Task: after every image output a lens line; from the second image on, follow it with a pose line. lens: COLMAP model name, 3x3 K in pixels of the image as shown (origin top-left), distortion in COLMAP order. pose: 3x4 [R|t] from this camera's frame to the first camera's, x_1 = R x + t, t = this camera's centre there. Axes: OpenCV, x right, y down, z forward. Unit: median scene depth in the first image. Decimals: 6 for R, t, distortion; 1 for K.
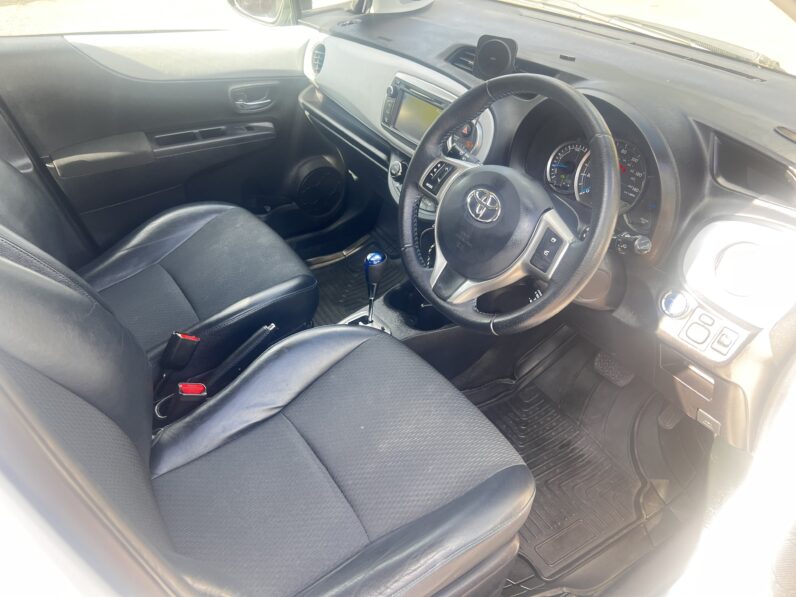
lens RADIAL K [[613.7, 0, 401.2], [0, 613.7, 300.5], [0, 0, 1]] dist [-0.003548, -0.013436]
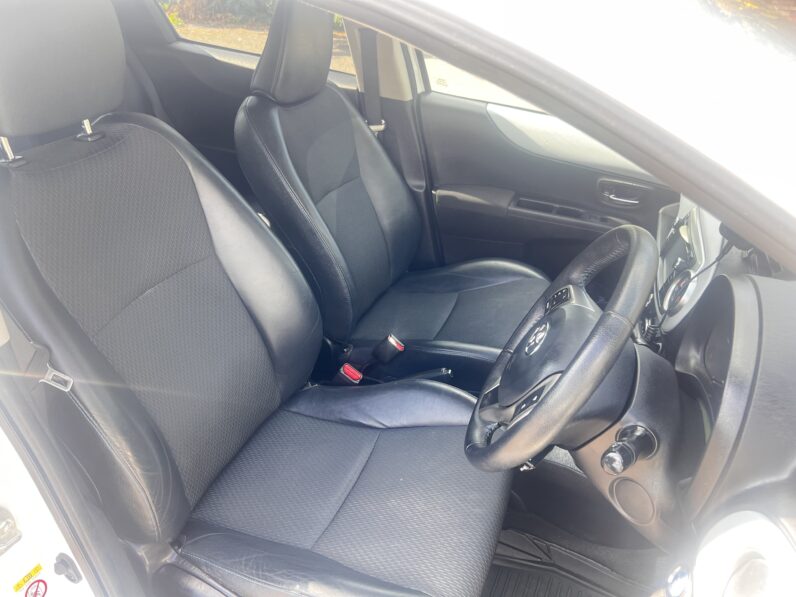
lens RADIAL K [[613.7, 0, 401.5], [0, 613.7, 298.3], [0, 0, 1]] dist [-0.003548, -0.013436]
pose [[0.550042, 0.403736, -0.731062, 0.448076], [-0.488389, 0.865592, 0.110573, -0.139514], [0.677444, 0.296223, 0.673292, 0.144520]]
